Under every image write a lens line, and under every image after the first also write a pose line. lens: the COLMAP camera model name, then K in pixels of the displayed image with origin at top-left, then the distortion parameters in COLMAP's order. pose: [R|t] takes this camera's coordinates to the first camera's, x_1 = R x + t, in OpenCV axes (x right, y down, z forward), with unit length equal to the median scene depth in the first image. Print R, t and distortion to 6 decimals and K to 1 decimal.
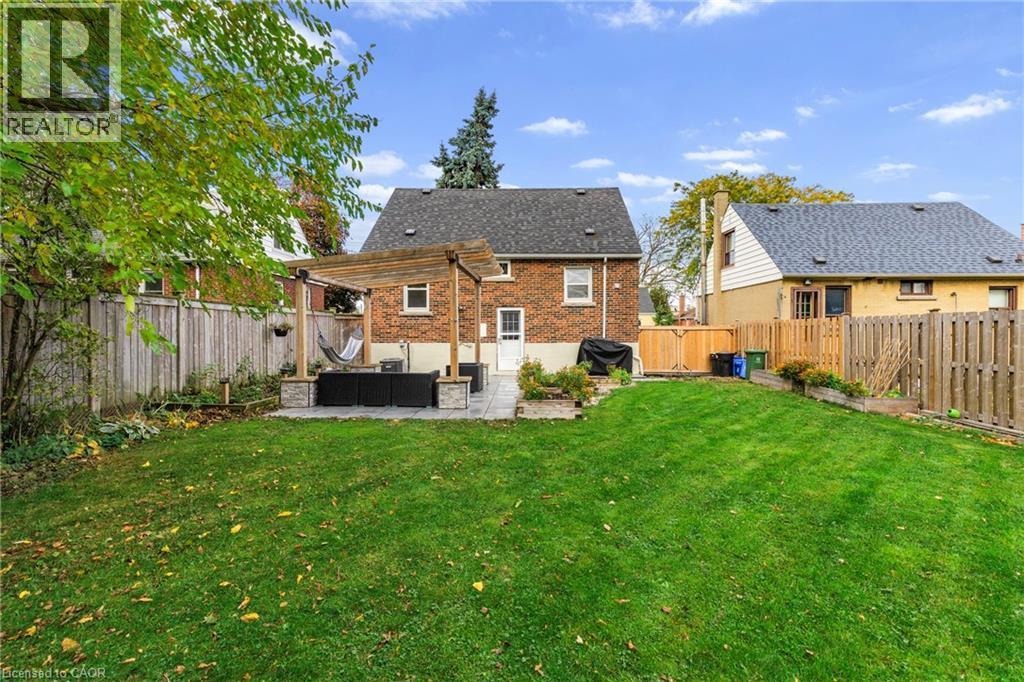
lens RADIAL K [[463.8, 0, 518.3], [0, 463.8, 337.2], [0, 0, 1]] dist [0.000644, -0.000006]
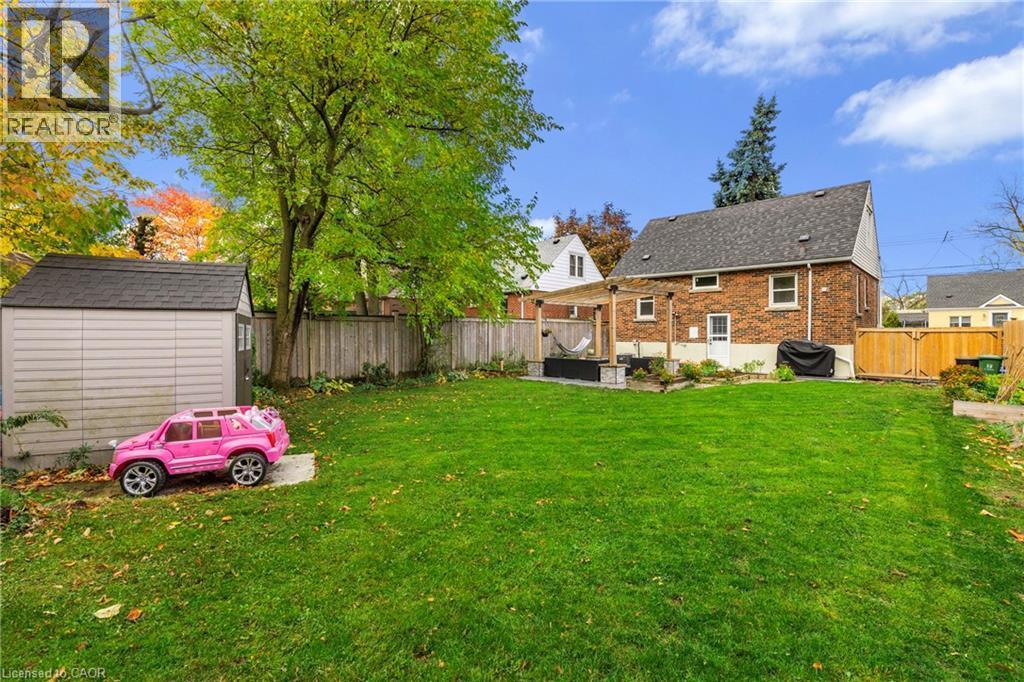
lens RADIAL K [[463.8, 0, 507.5], [0, 463.8, 339.0], [0, 0, 1]] dist [0.000644, -0.000006]
pose [[0.720472, 0.010573, -0.693404, 0.416210], [-0.007153, 0.999944, 0.007815, -0.004025], [0.693447, -0.000671, 0.720507, -0.224732]]
